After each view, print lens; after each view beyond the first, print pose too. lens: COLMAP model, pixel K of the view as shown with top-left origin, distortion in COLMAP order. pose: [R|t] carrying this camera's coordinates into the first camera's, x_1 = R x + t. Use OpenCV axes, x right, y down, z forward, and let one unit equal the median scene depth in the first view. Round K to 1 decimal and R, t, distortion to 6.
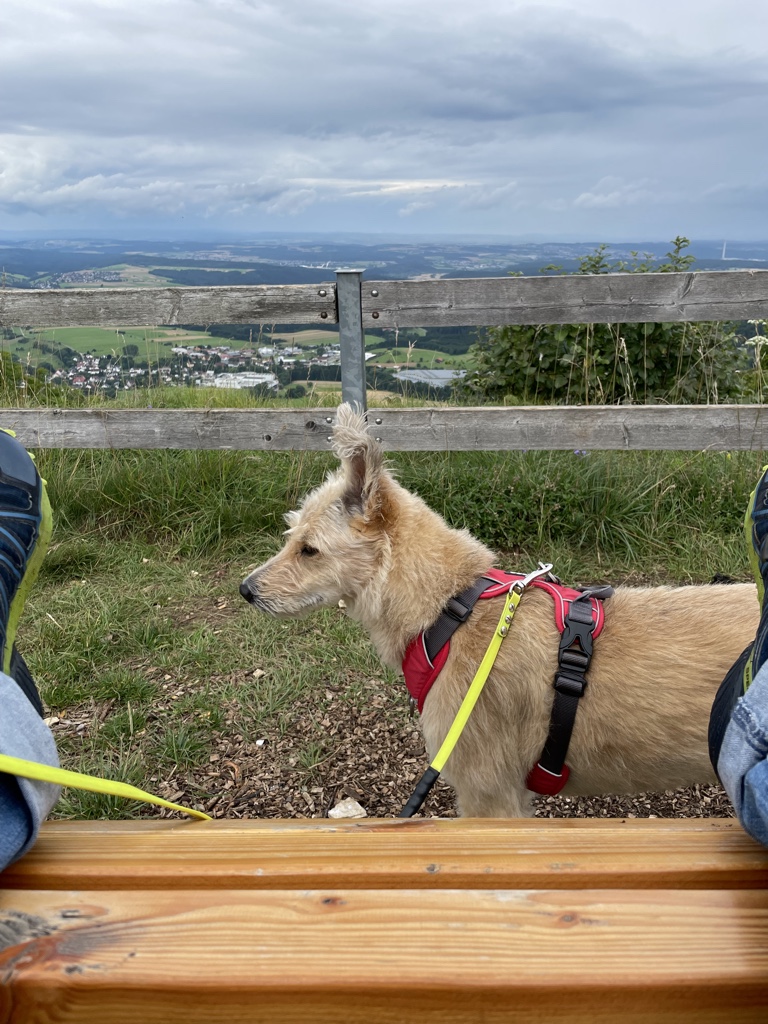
lens RADIAL K [[759.1, 0, 390.9], [0, 759.1, 495.7], [0, 0, 1]] dist [0.101891, -0.144924]
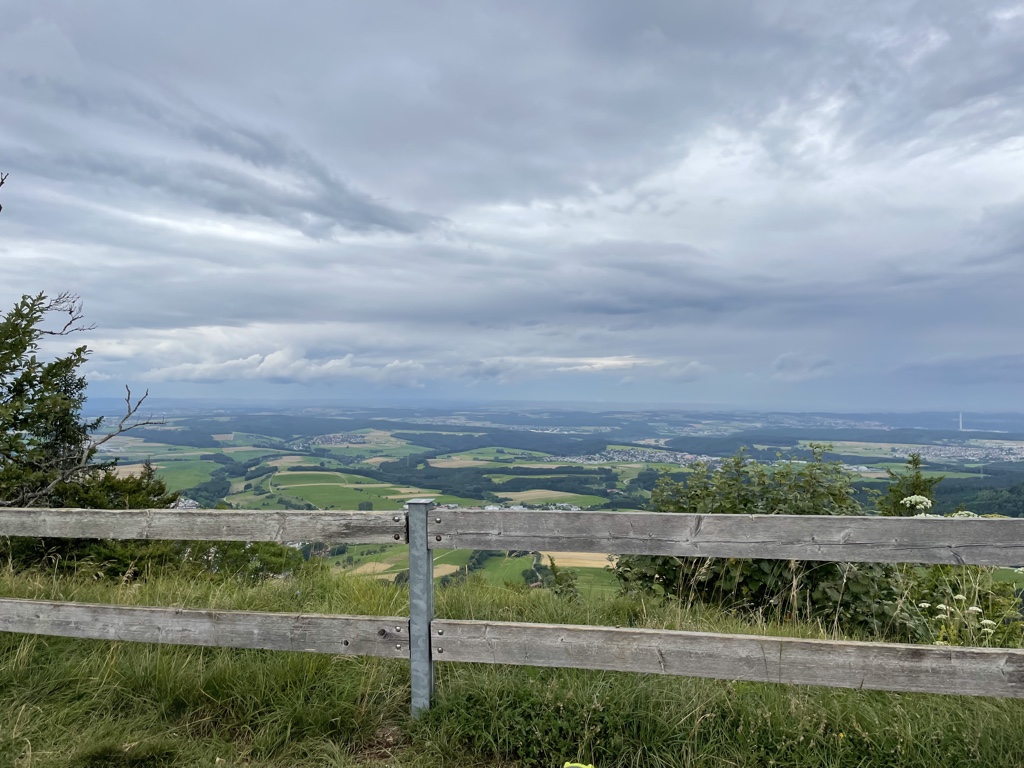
lens RADIAL K [[759.1, 0, 512.0], [0, 759.1, 384.0], [0, 0, 1]] dist [0.101891, -0.144924]
pose [[0.990488, 0.001855, -0.137588, 0.244598], [-0.049151, 0.938711, -0.341182, -0.062809], [0.128522, 0.344700, 0.929873, -0.152903]]
